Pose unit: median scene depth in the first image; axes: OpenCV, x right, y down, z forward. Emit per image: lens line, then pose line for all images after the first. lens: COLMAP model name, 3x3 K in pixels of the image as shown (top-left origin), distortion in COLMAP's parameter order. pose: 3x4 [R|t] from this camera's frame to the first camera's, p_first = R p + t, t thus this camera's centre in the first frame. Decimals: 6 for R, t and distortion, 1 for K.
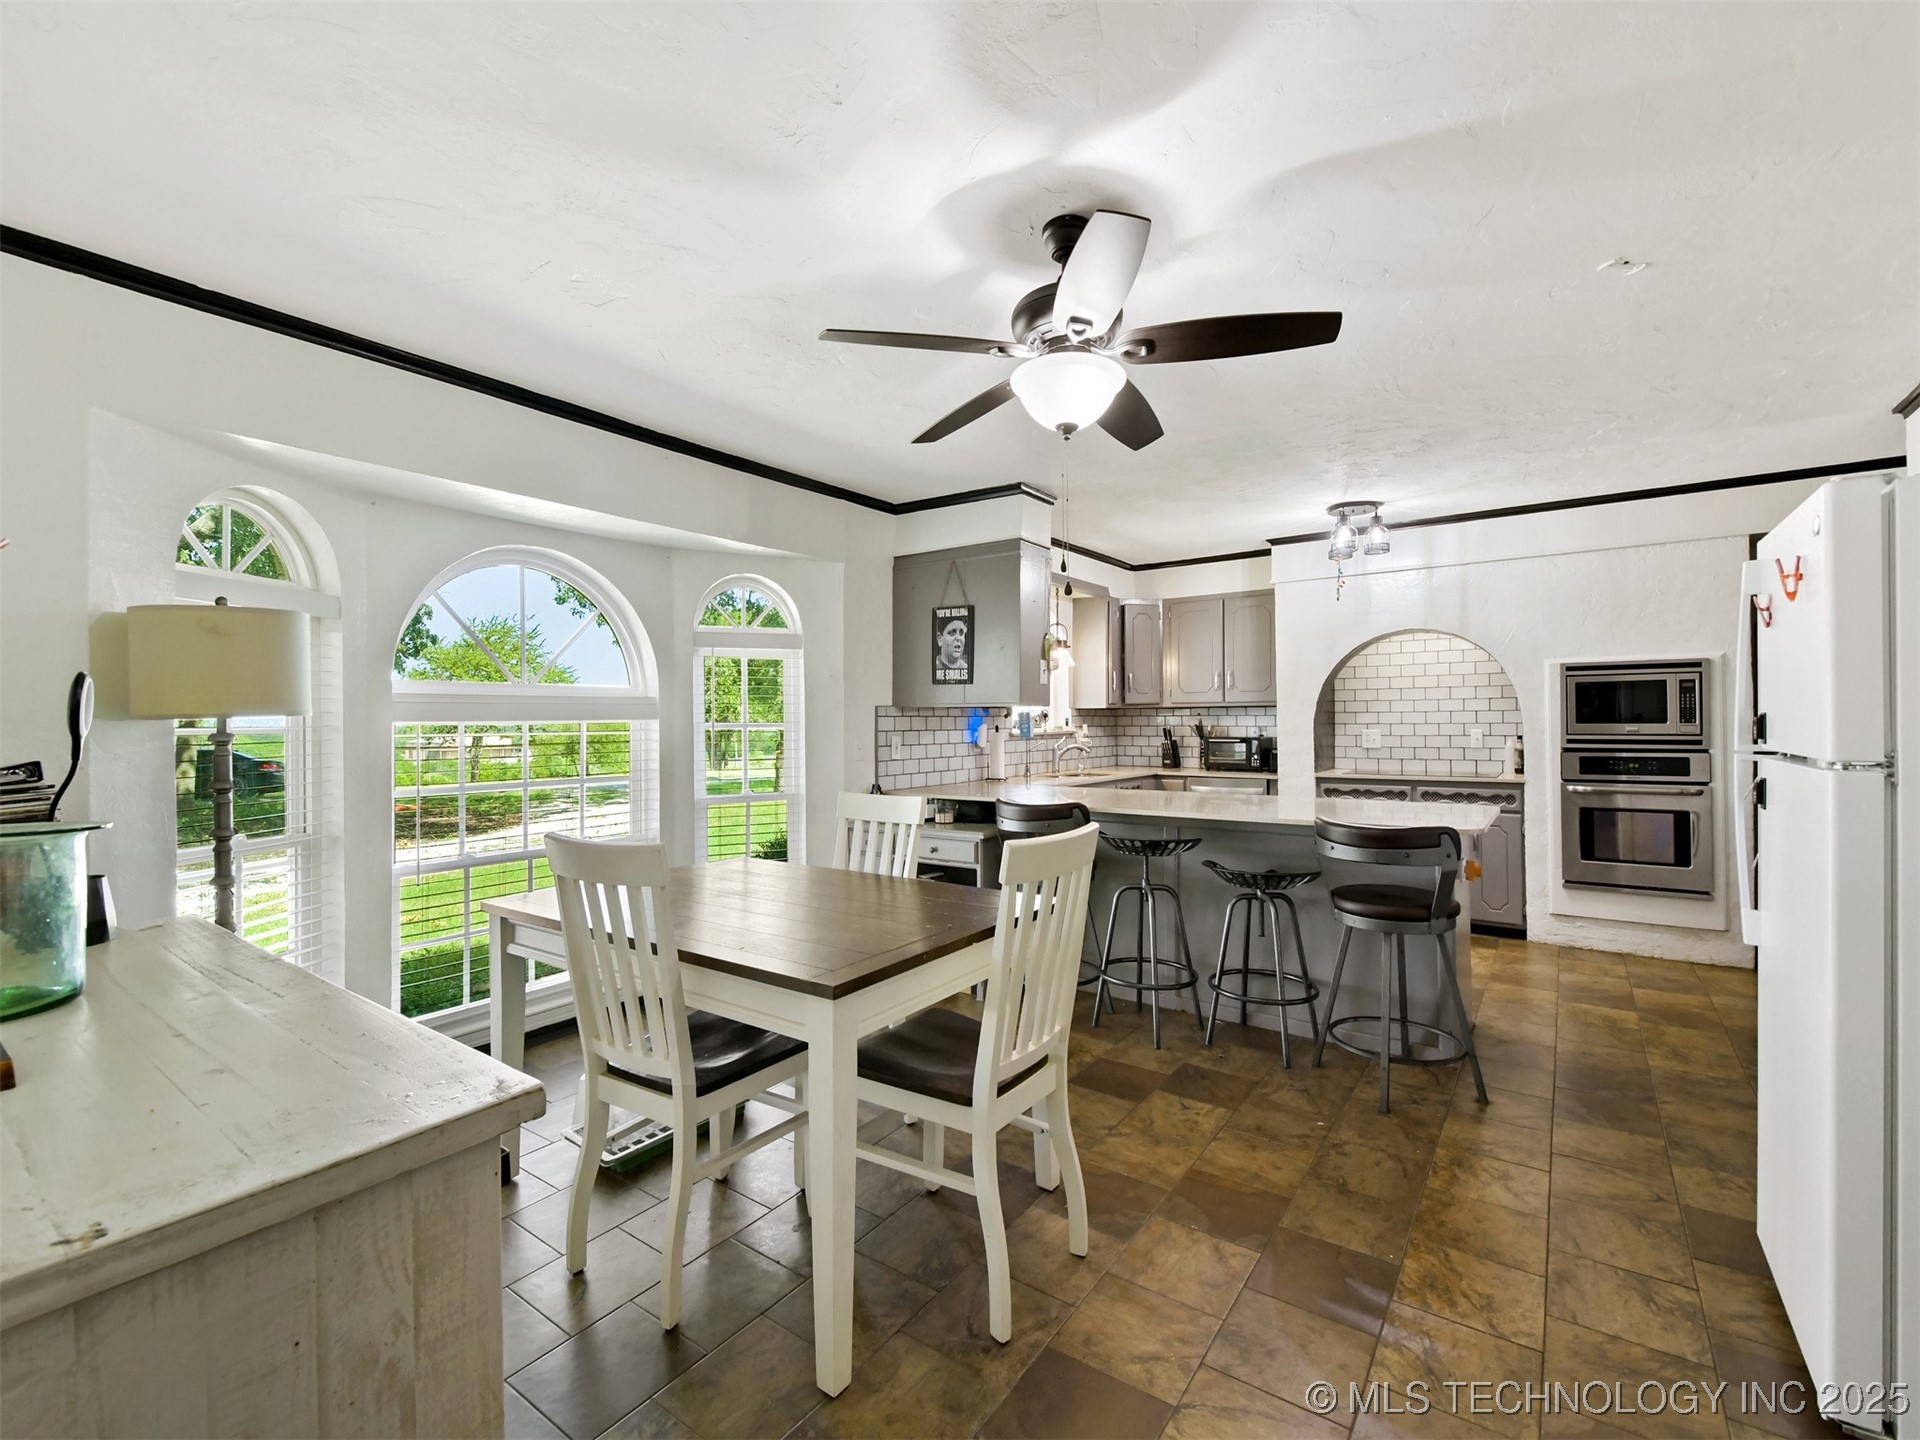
lens RADIAL K [[828.6, 0, 933.3], [0, 828.6, 703.6], [0, 0, 1]] dist [0.025789, -0.023450]
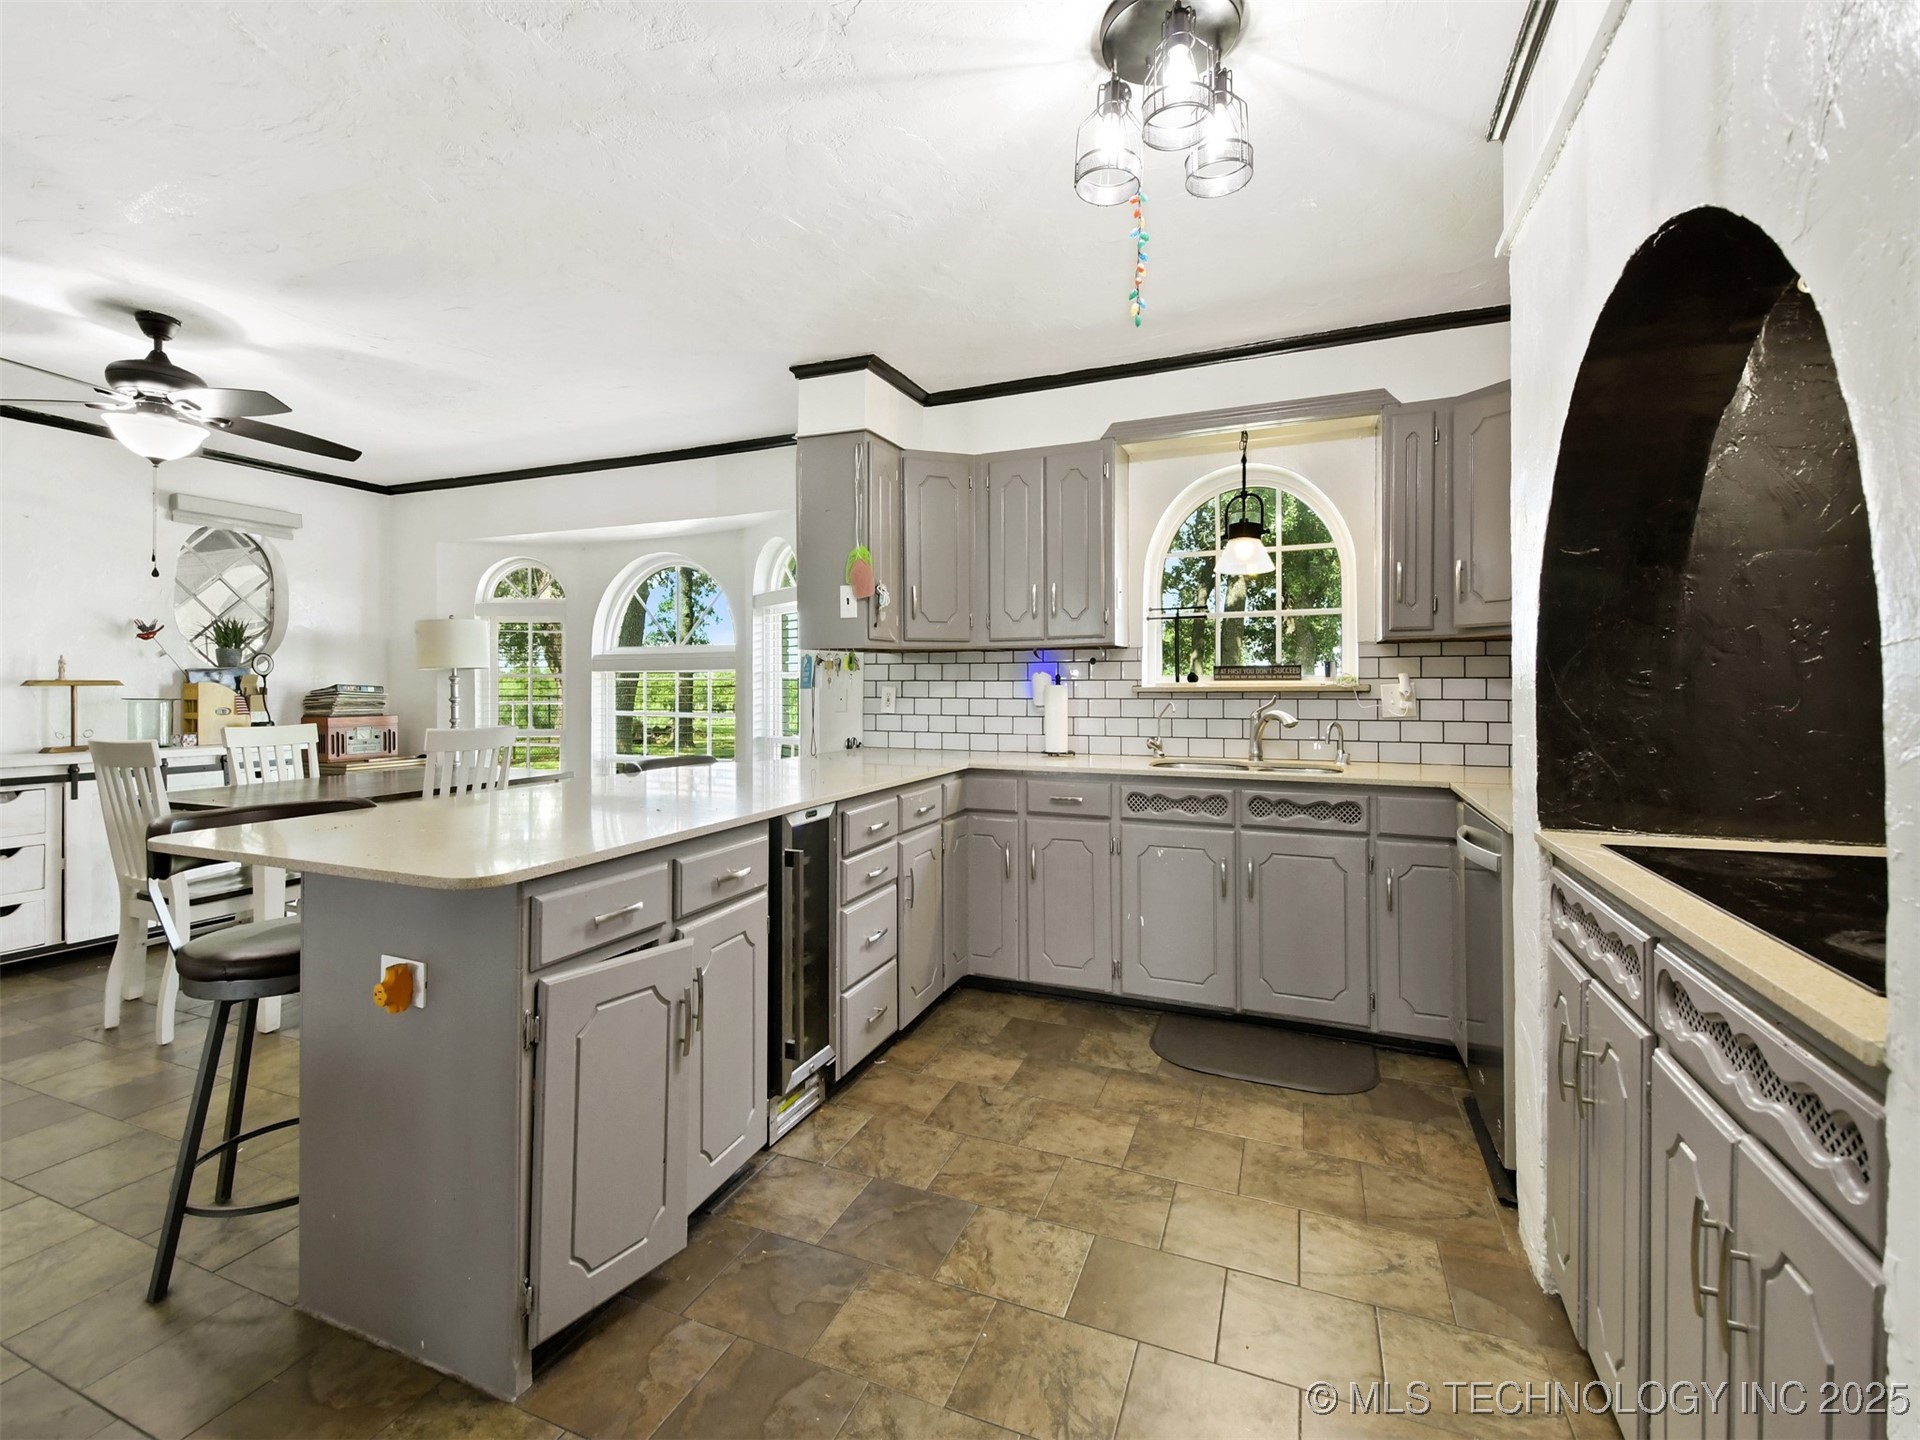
lens RADIAL K [[854.7, 0, 953.9], [0, 854.7, 681.9], [0, 0, 1]] dist [0.010944, -0.000068]
pose [[0.246871, 0.007630, -0.969018, 0.823368], [0.021703, 0.999675, 0.013400, 0.023429], [0.968805, -0.024339, 0.246625, 0.826174]]
